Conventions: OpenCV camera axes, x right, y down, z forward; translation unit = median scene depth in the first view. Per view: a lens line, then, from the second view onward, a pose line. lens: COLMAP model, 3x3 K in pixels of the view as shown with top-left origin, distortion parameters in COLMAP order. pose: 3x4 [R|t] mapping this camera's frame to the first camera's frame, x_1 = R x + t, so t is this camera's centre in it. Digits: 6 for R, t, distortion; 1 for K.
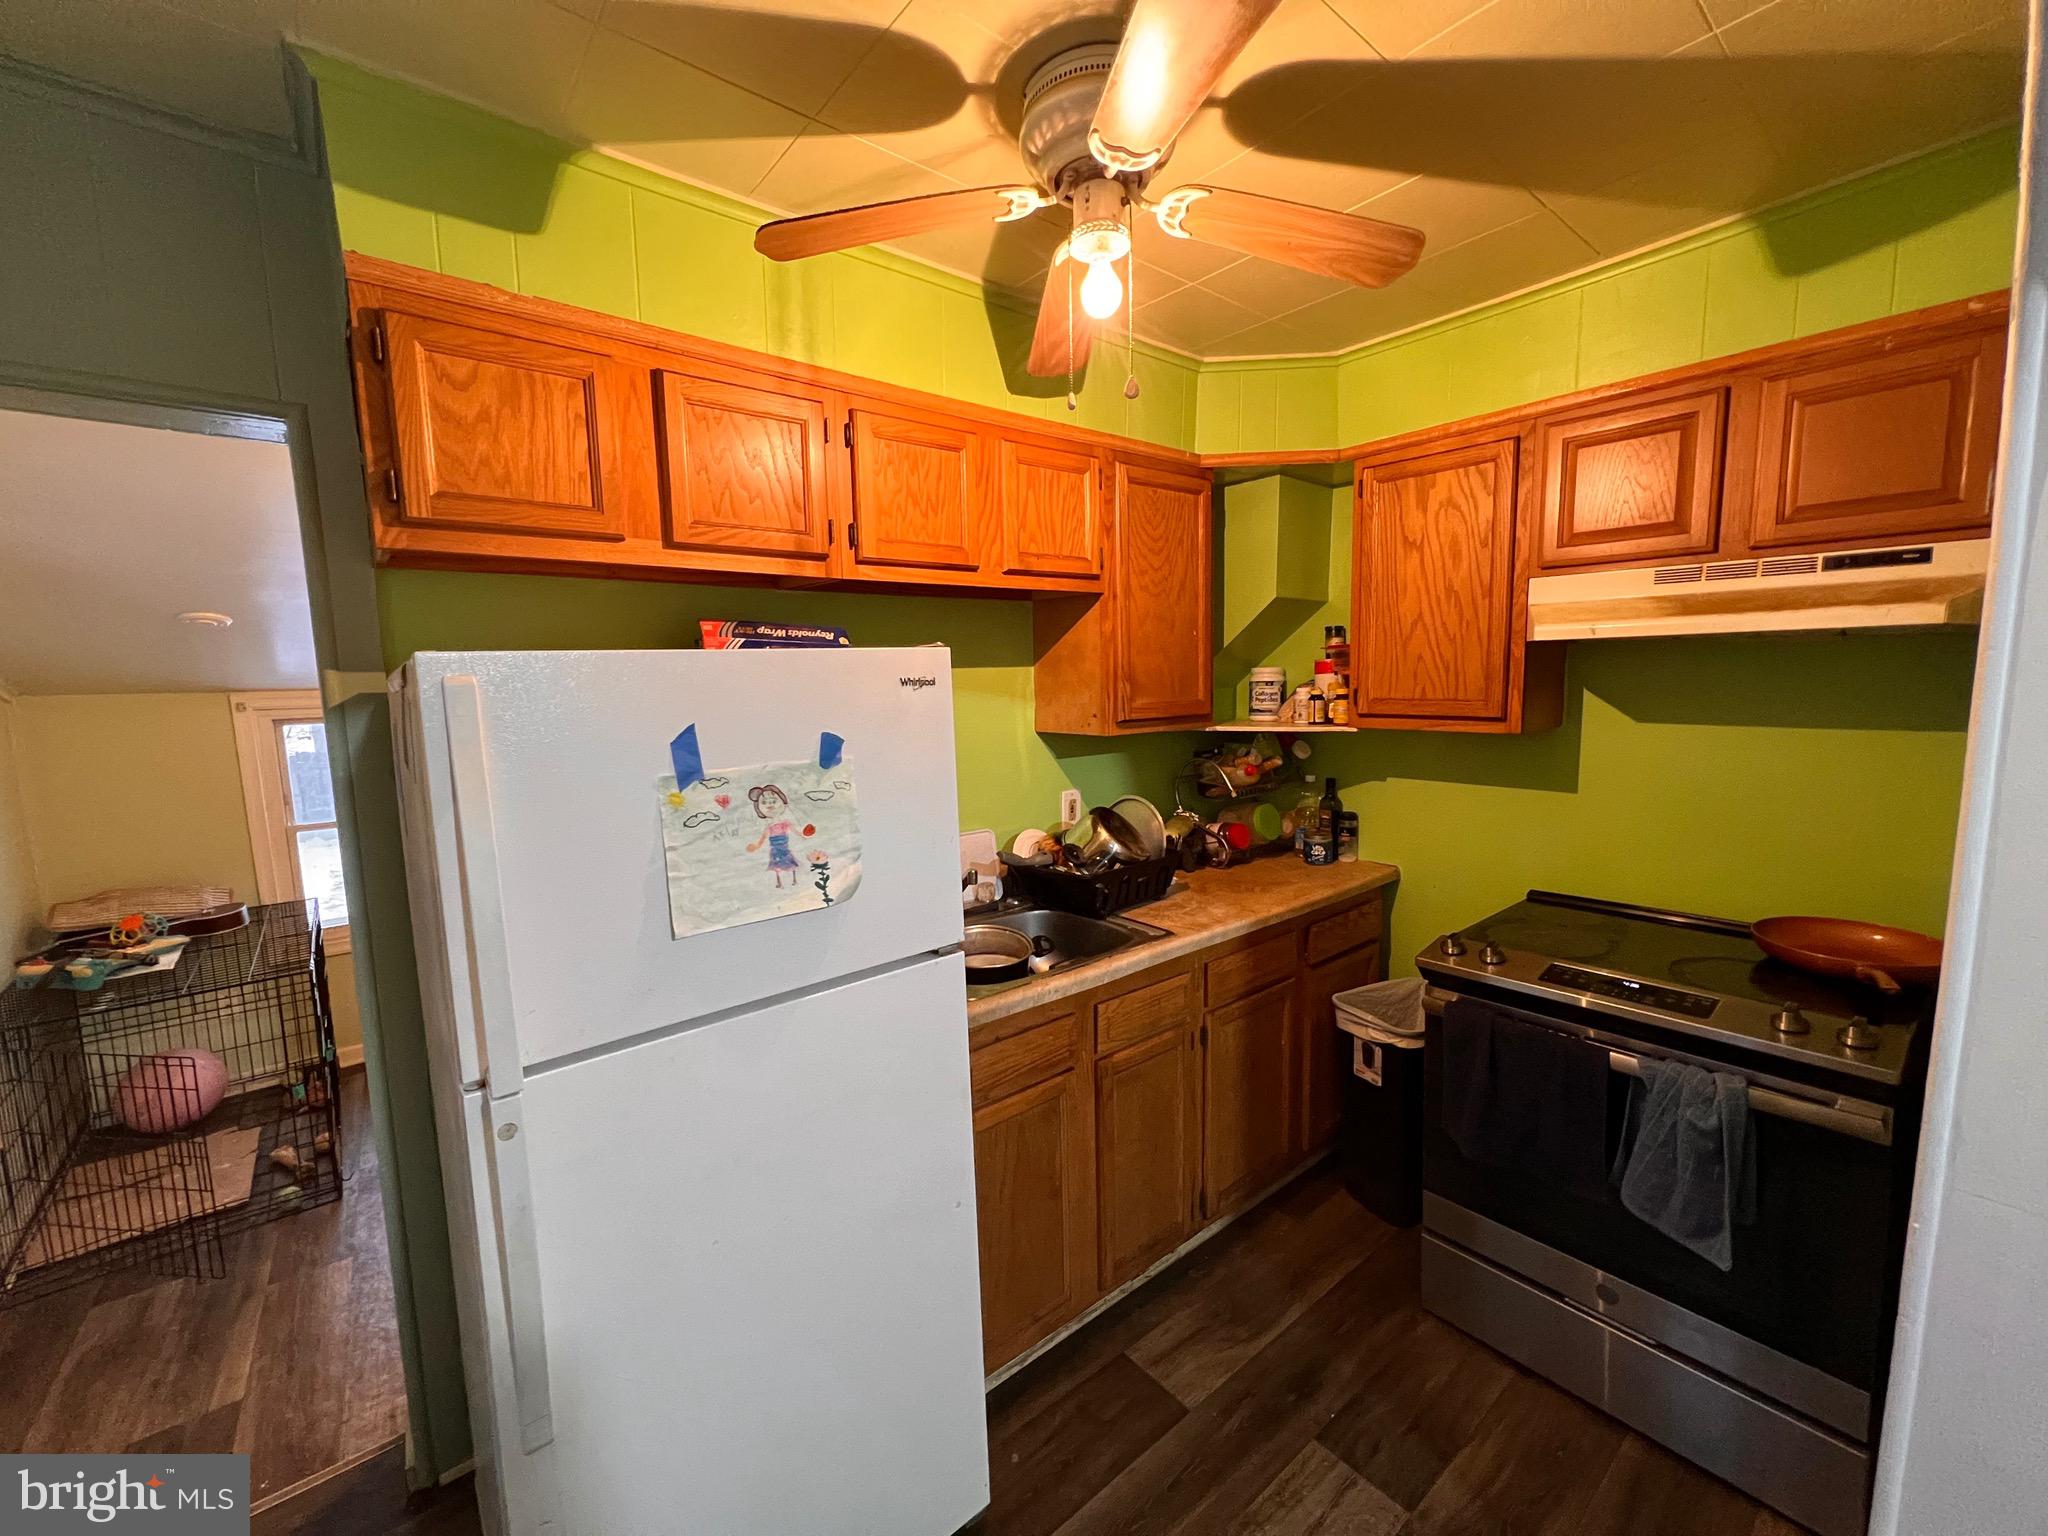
lens RADIAL K [[822.7, 0, 1024.0], [0, 822.7, 768.0], [0, 0, 1]] dist [0.002059, 0.000402]
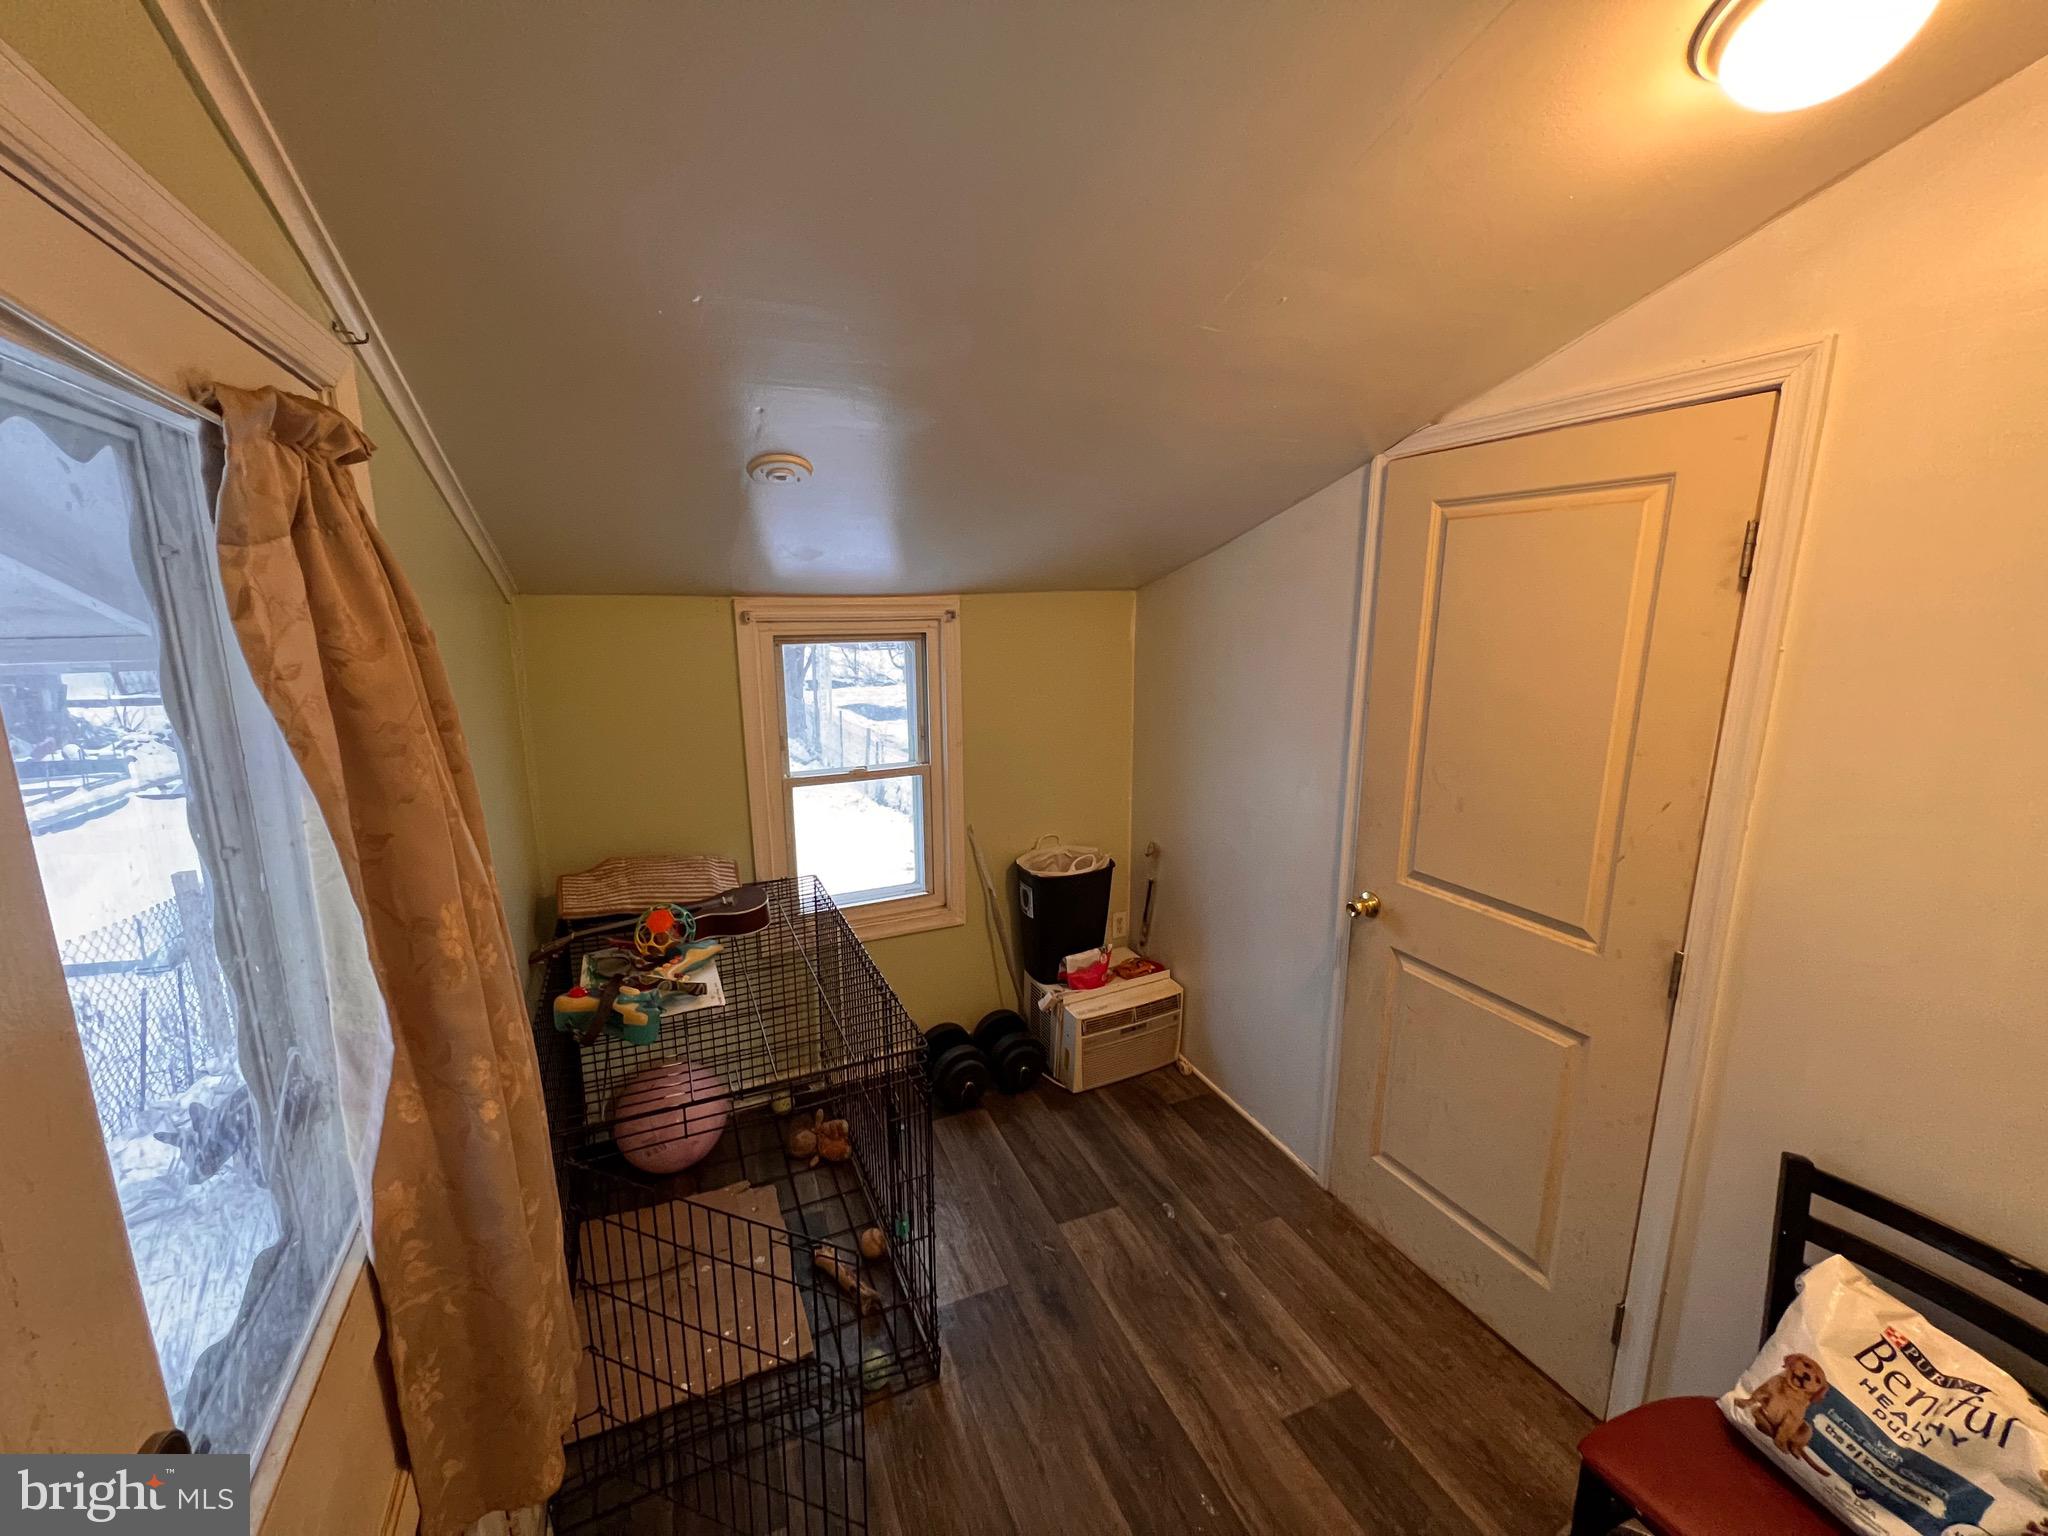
lens RADIAL K [[822.7, 0, 1024.0], [0, 822.7, 768.0], [0, 0, 1]] dist [0.002059, 0.000402]
pose [[0.967105, 0.072764, -0.243750, -0.570105], [-0.051454, 0.994365, 0.092685, -0.023228], [0.249121, -0.077094, 0.965399, 0.375138]]
